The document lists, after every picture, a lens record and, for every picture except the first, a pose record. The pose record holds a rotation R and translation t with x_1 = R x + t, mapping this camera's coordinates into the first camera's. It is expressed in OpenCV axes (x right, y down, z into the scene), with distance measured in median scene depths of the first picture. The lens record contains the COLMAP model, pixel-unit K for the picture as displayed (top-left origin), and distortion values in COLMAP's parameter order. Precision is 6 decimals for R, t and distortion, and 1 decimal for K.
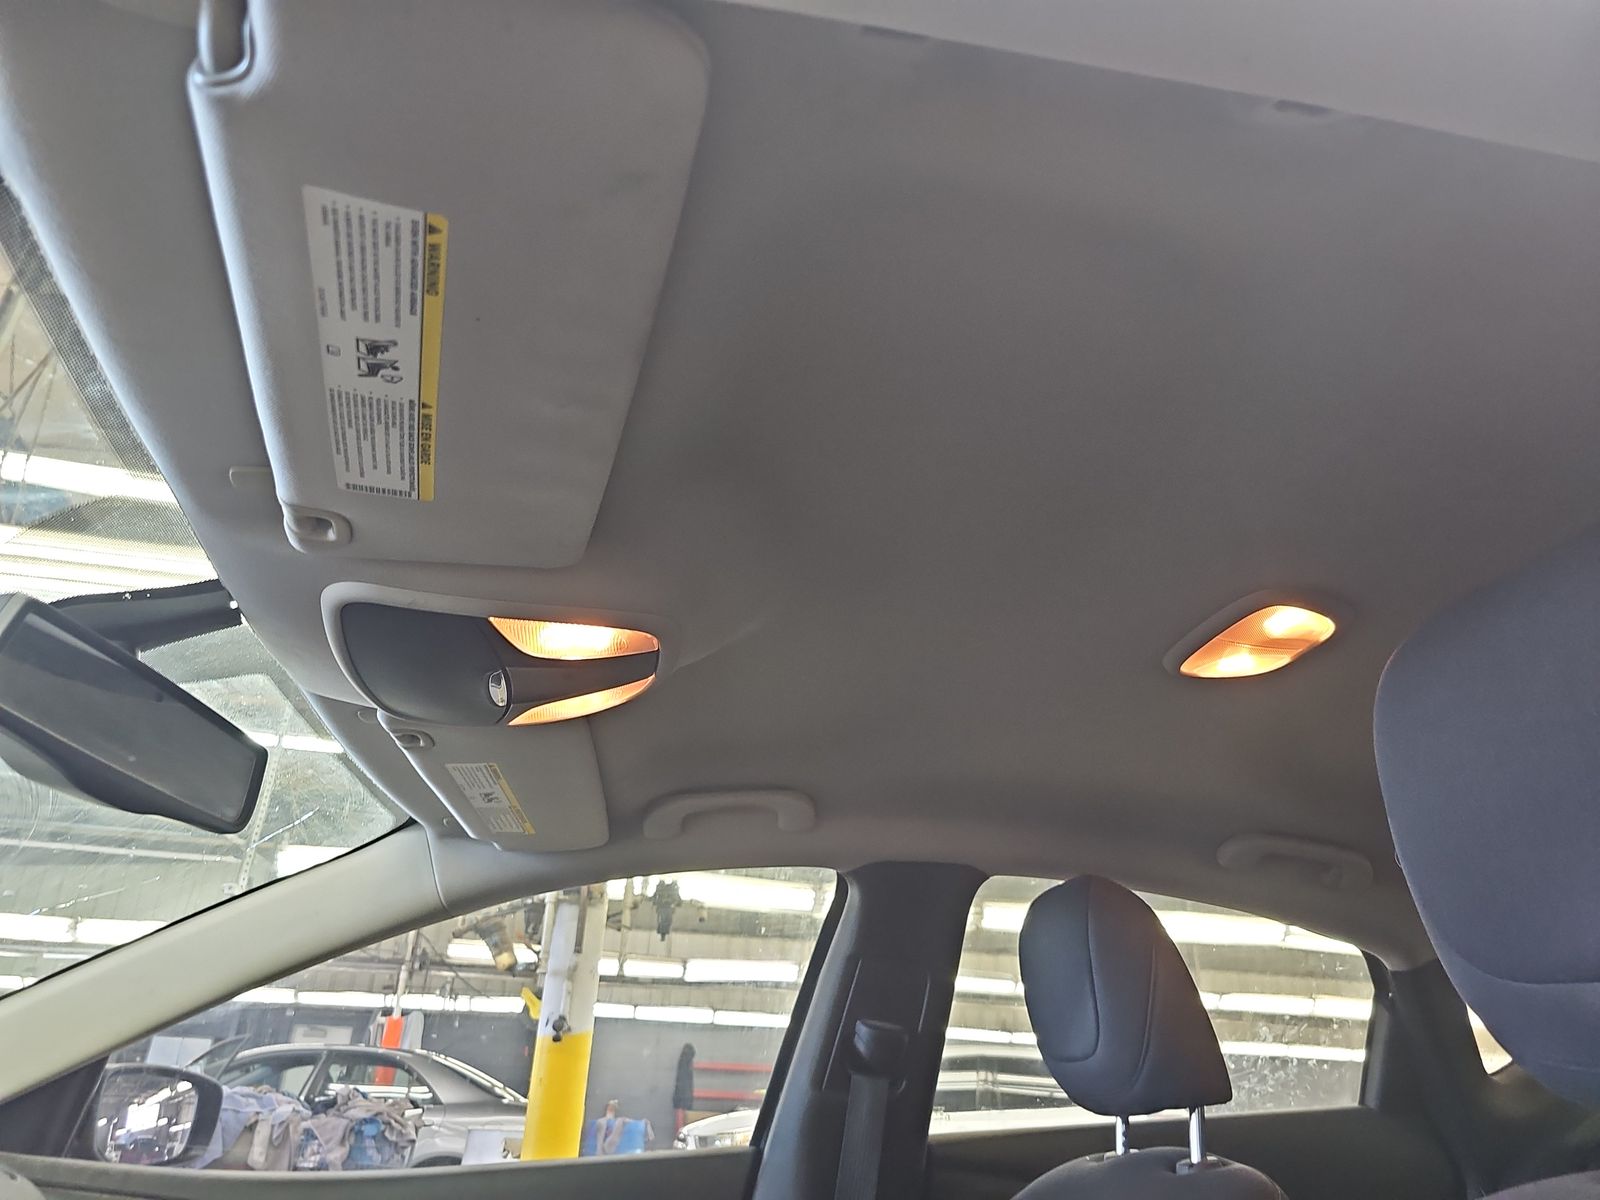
lens RADIAL K [[1075.4, 0, 800.0], [0, 1075.4, 600.0], [0, 0, 1]] dist [0.019080, -0.010942]
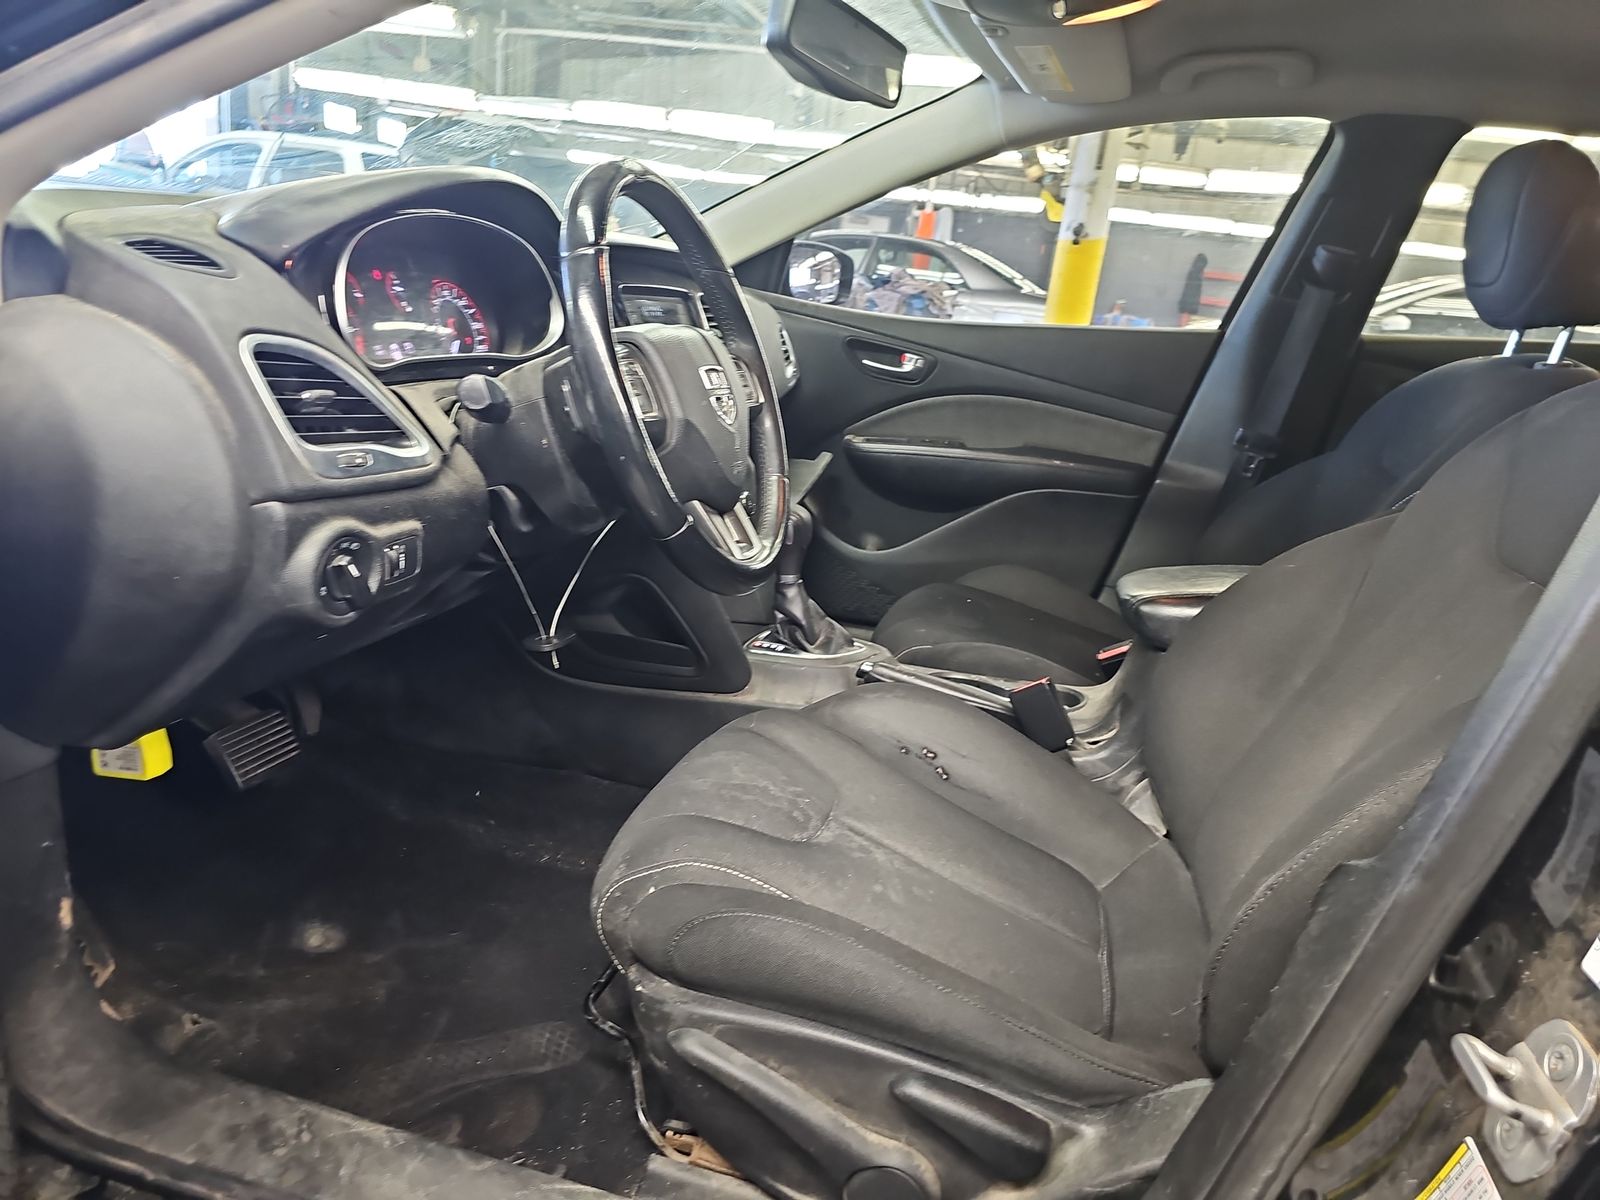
lens RADIAL K [[1070.6, 0, 800.0], [0, 1070.6, 600.0], [0, 0, 1]] dist [0.097946, -0.158014]
pose [[0.903590, 0.194082, -0.381911, 0.029694], [0.101203, 0.769548, 0.630518, -0.065402], [0.416272, -0.608381, 0.675715, -0.154874]]
